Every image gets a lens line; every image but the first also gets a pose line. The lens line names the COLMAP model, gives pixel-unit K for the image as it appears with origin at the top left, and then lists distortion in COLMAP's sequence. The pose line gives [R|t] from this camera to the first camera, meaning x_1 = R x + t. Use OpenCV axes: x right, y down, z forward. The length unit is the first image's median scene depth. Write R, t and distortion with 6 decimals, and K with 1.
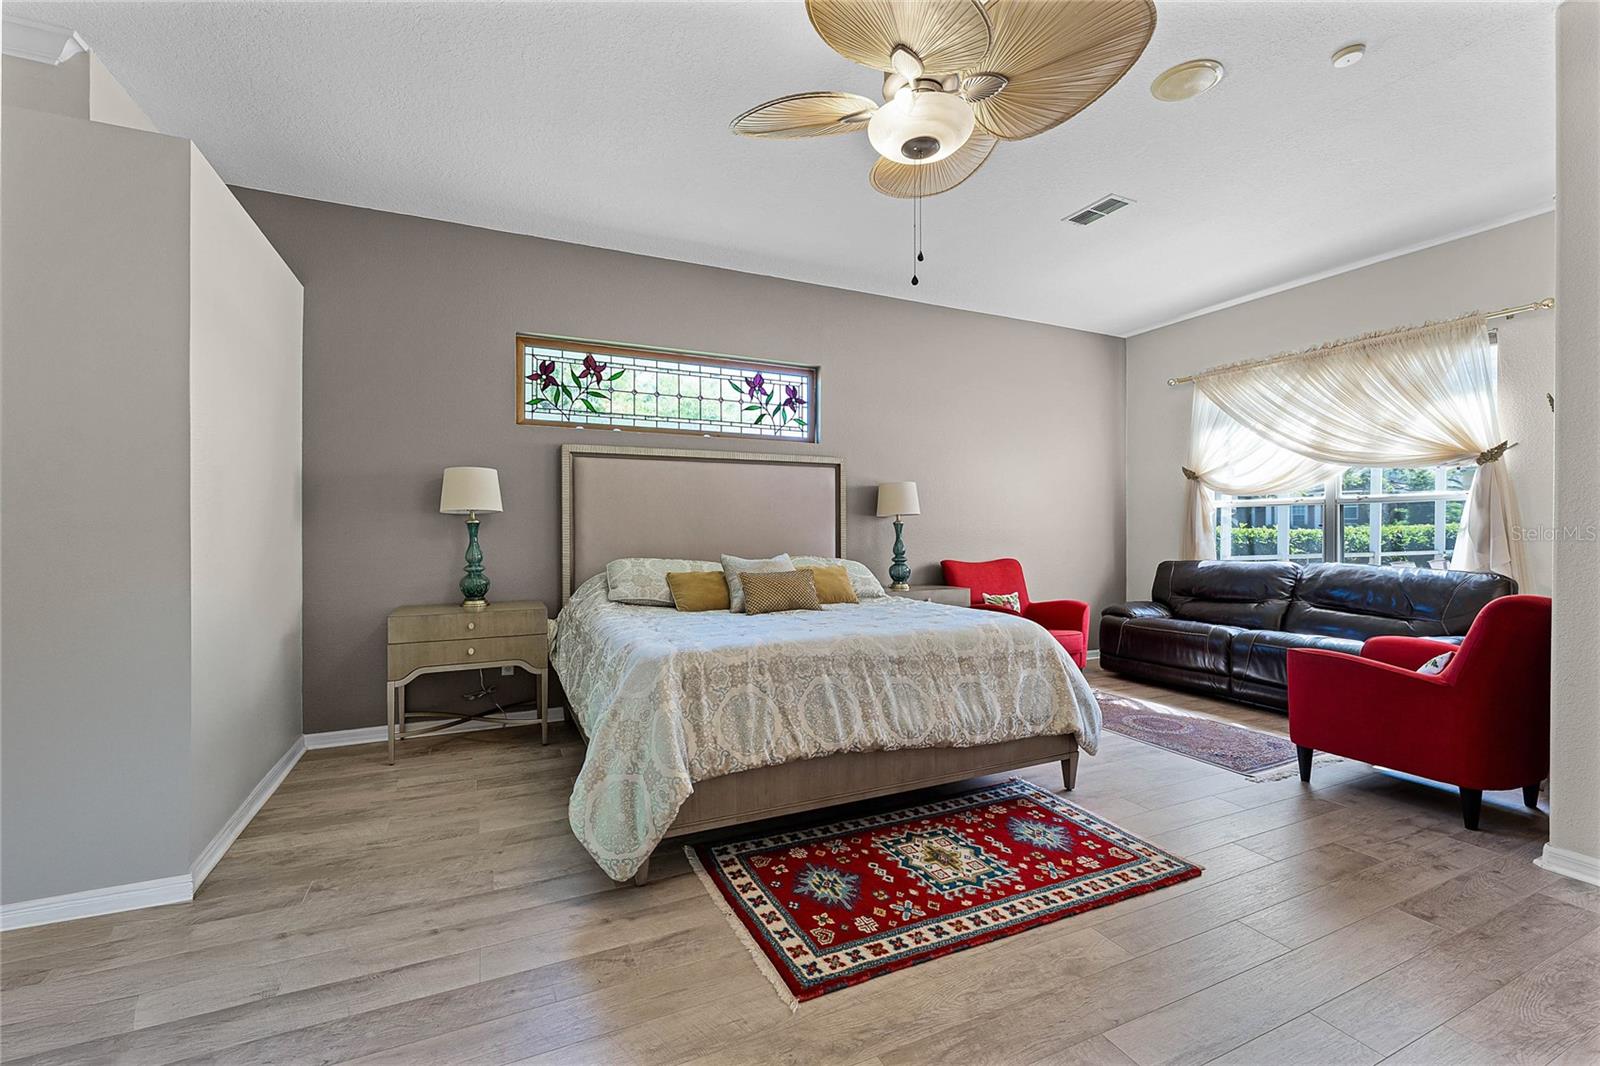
lens RADIAL K [[675.8, 0, 800.0], [0, 675.8, 533.0], [0, 0, 1]] dist [0.000004, -0.000002]
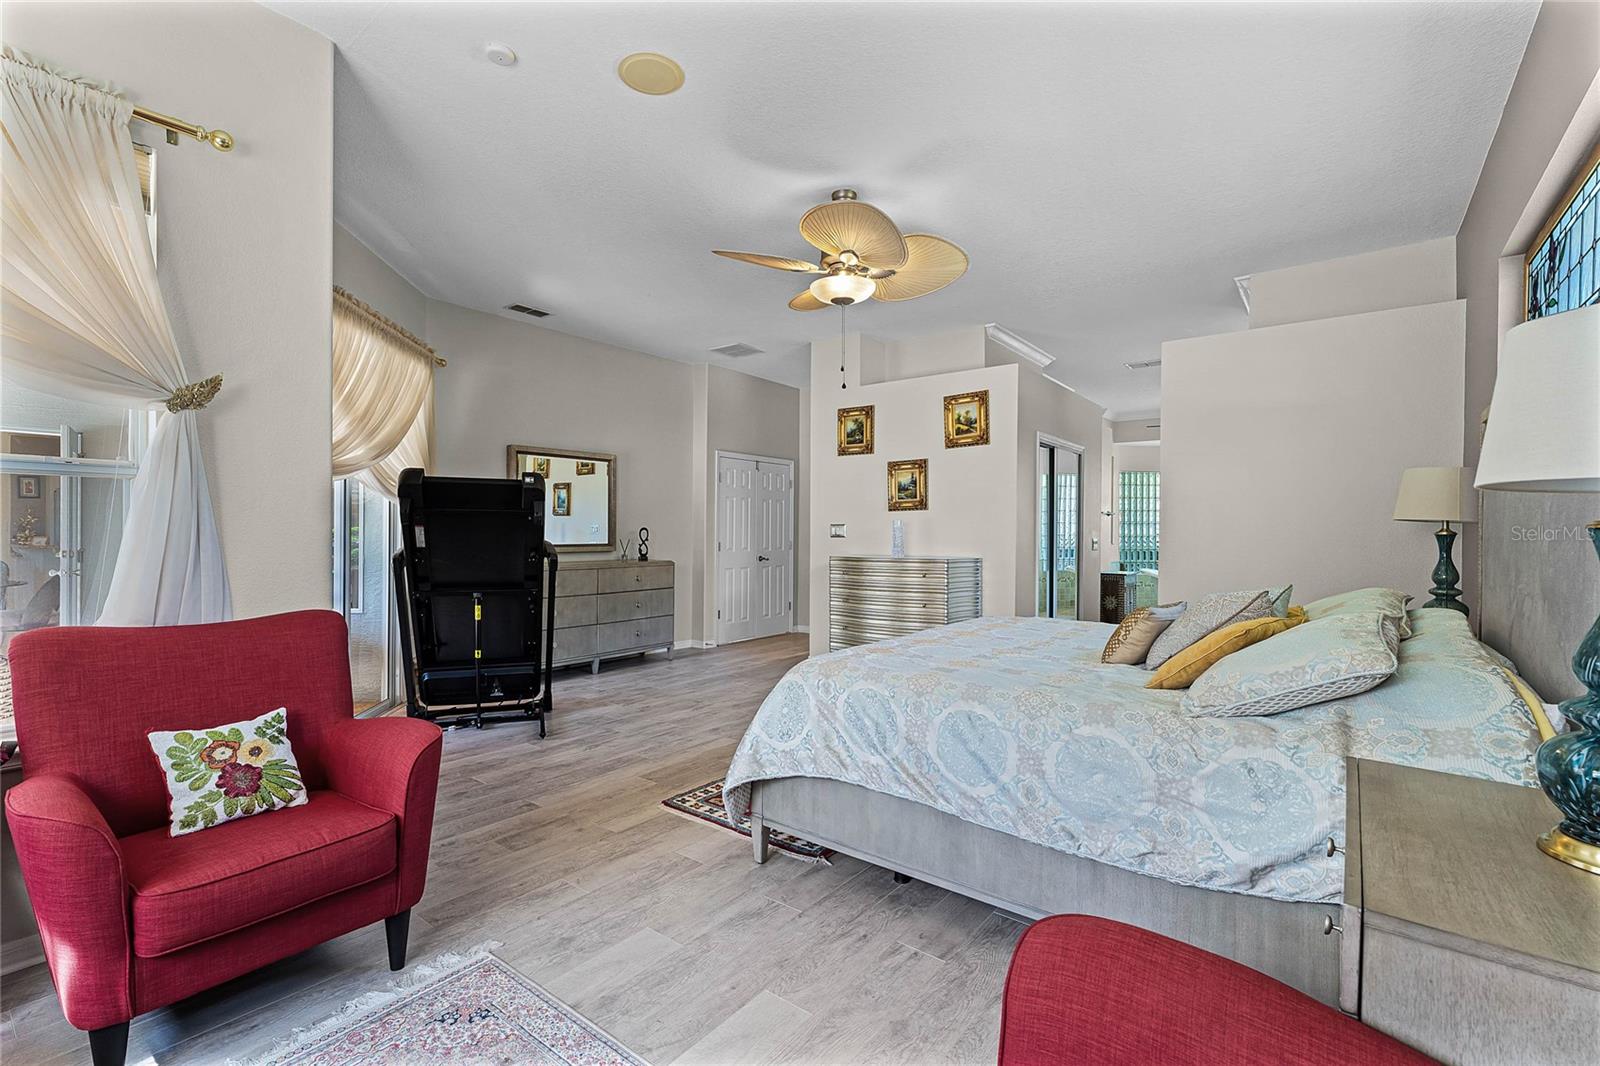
lens RADIAL K [[713.3, 0, 800.0], [0, 713.3, 533.0], [0, 0, 1]] dist [0.000186, 0.000530]
pose [[-0.891221, -0.002332, -0.453564, 0.979250], [-0.006772, 0.999944, 0.008165, -0.031797], [0.453520, 0.010348, -0.891186, 2.335477]]
